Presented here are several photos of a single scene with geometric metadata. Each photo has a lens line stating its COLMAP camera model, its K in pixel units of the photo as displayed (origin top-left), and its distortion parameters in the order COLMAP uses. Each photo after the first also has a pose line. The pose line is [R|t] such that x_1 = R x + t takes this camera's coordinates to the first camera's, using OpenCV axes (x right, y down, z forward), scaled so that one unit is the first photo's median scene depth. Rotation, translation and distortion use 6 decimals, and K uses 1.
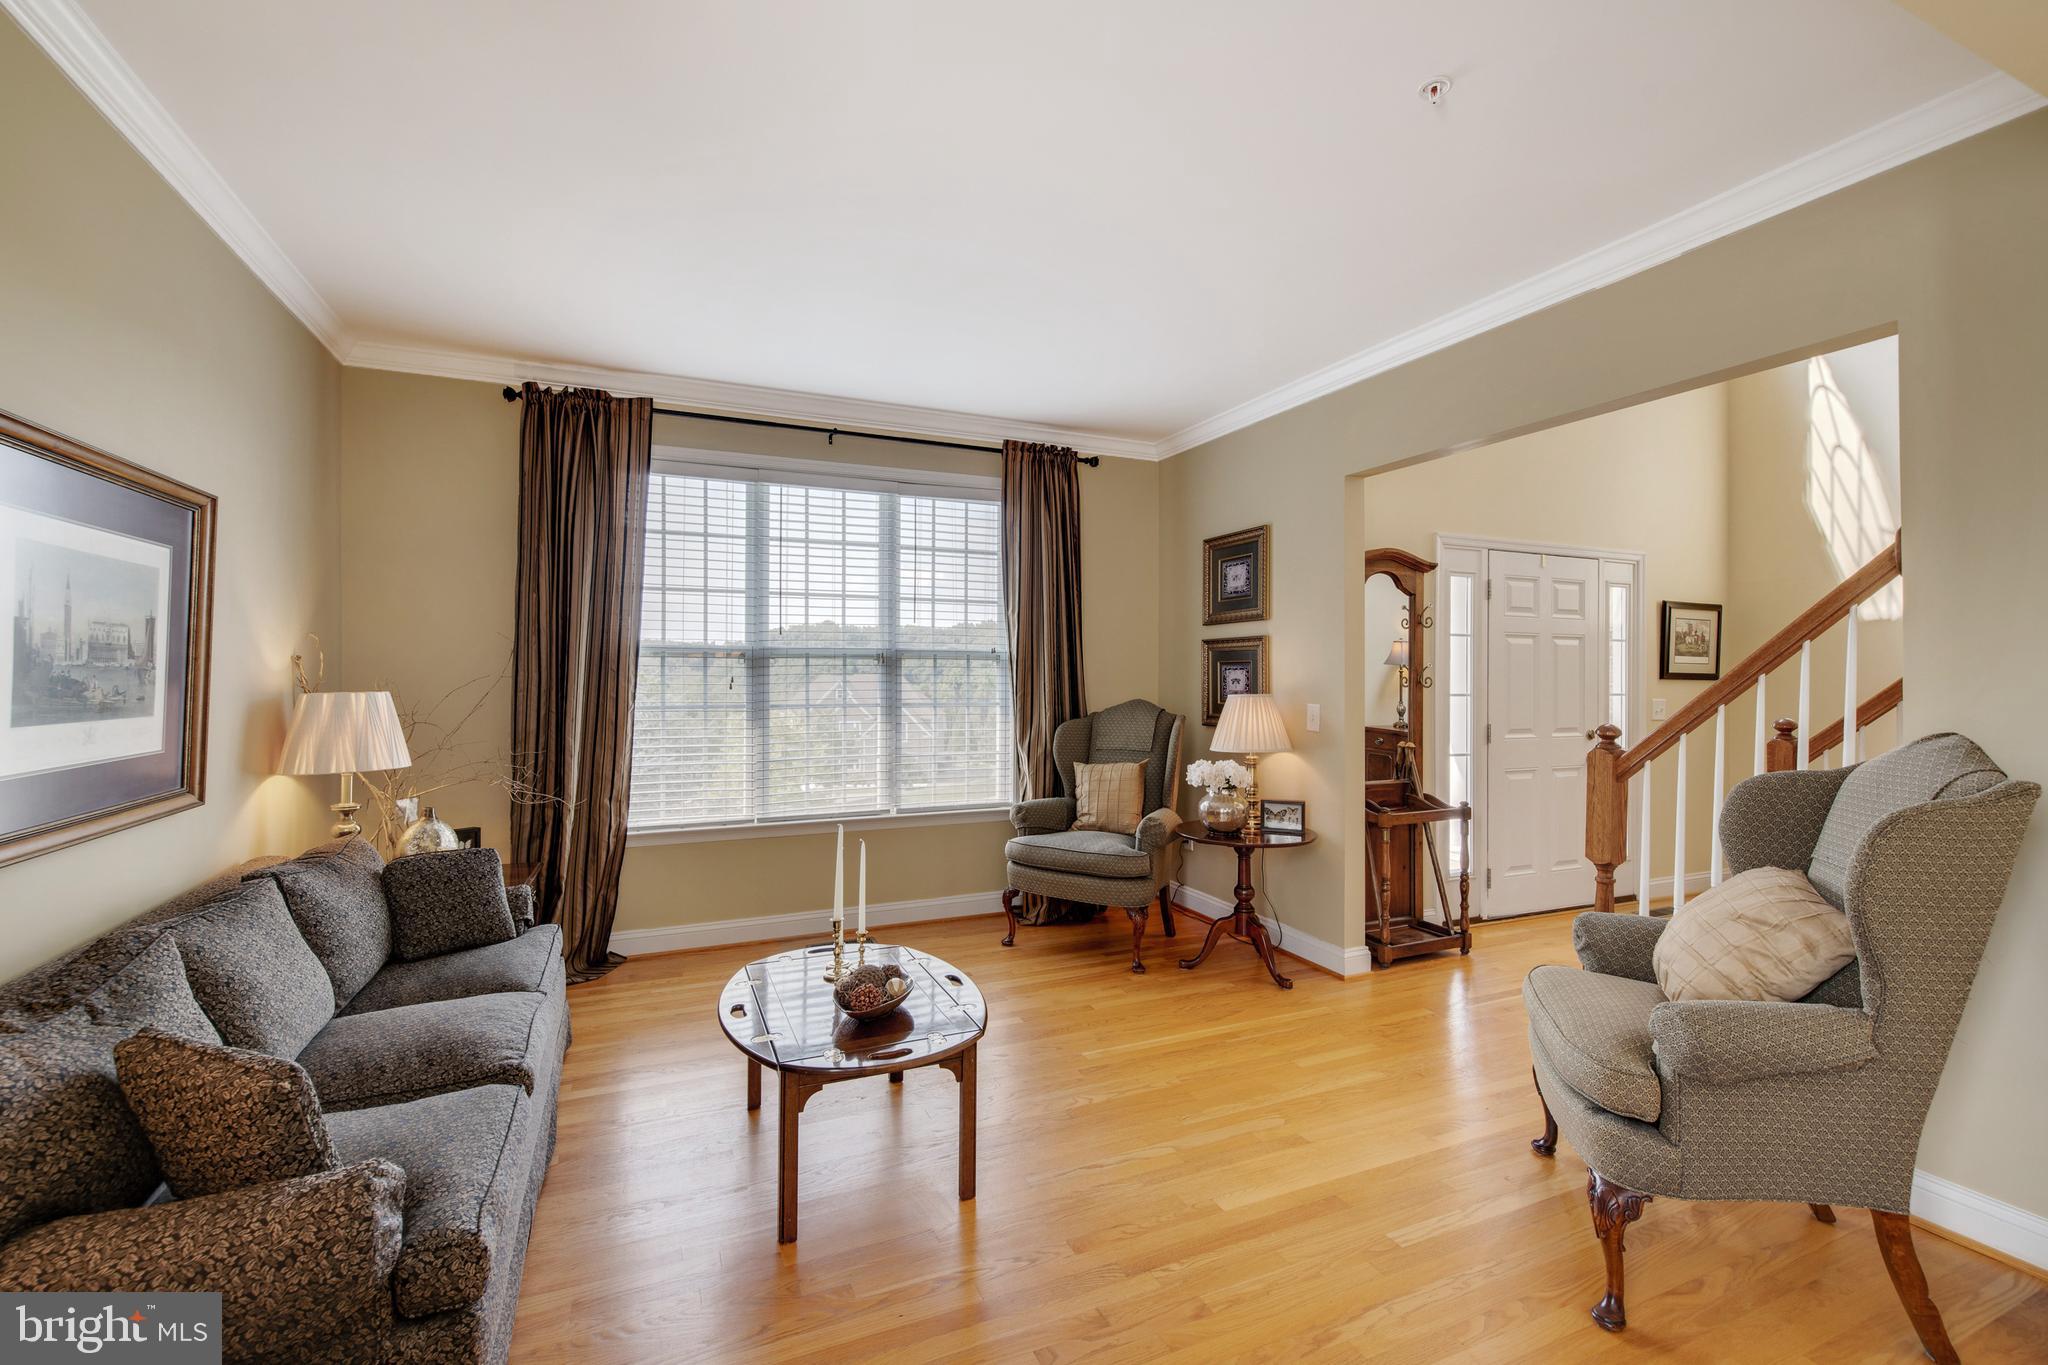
lens RADIAL K [[866.6, 0, 999.0], [0, 866.6, 685.5], [0, 0, 1]] dist [0.022791, 0.000132]
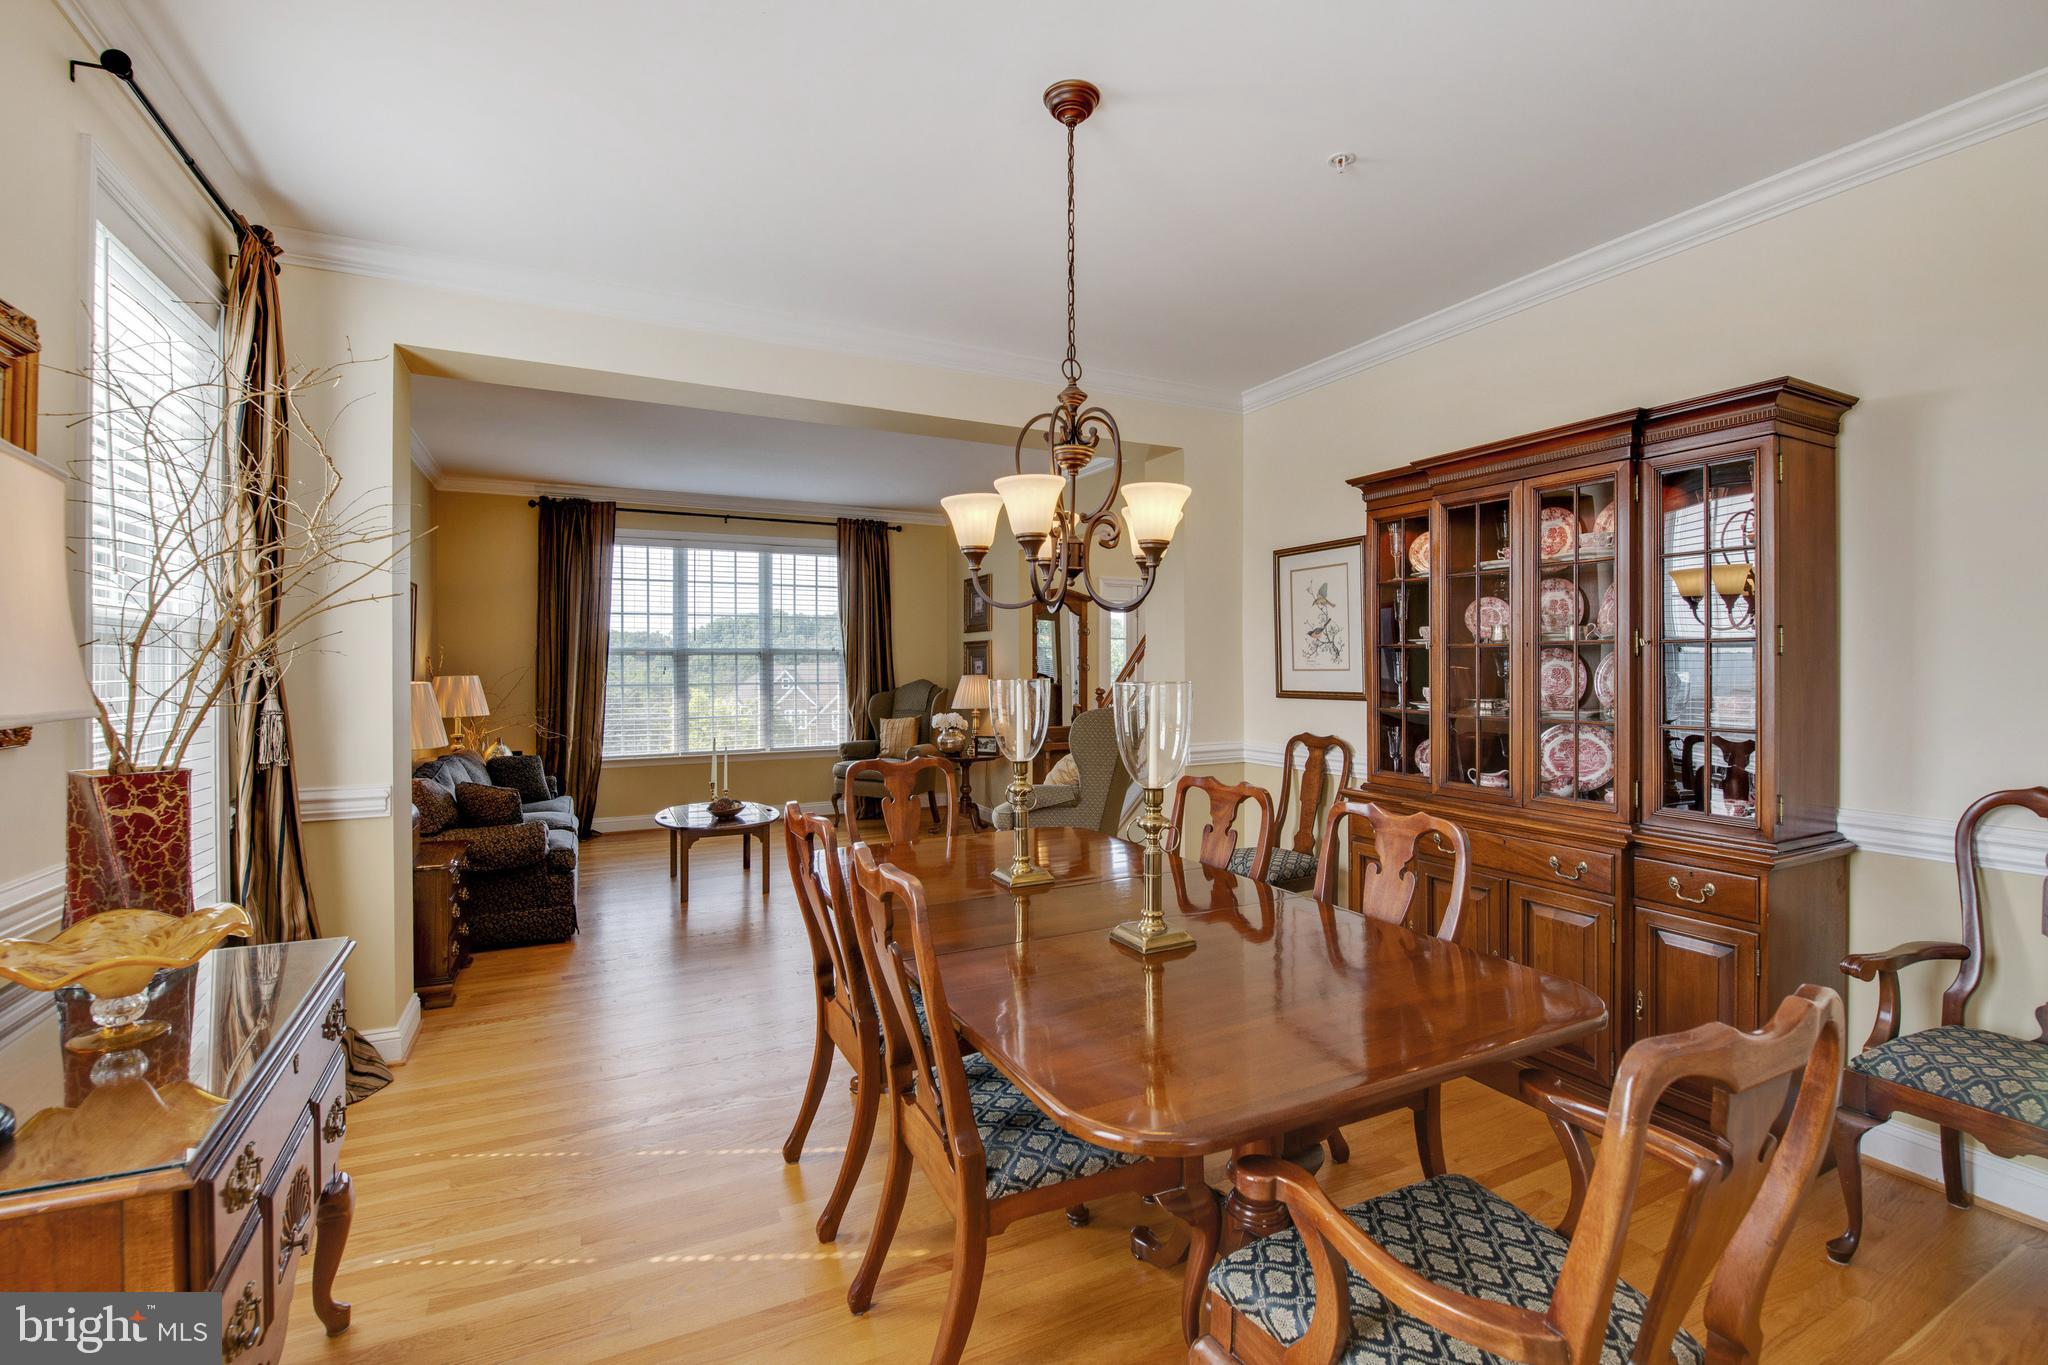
lens RADIAL K [[893.0, 0, 1023.5], [0, 893.0, 675.1], [0, 0, 1]] dist [0.000480, -0.008509]
pose [[0.997970, -0.004771, 0.063513, 0.261303], [0.004349, 0.999967, 0.006791, -0.001526], [-0.063543, -0.006502, 0.997958, -0.726964]]
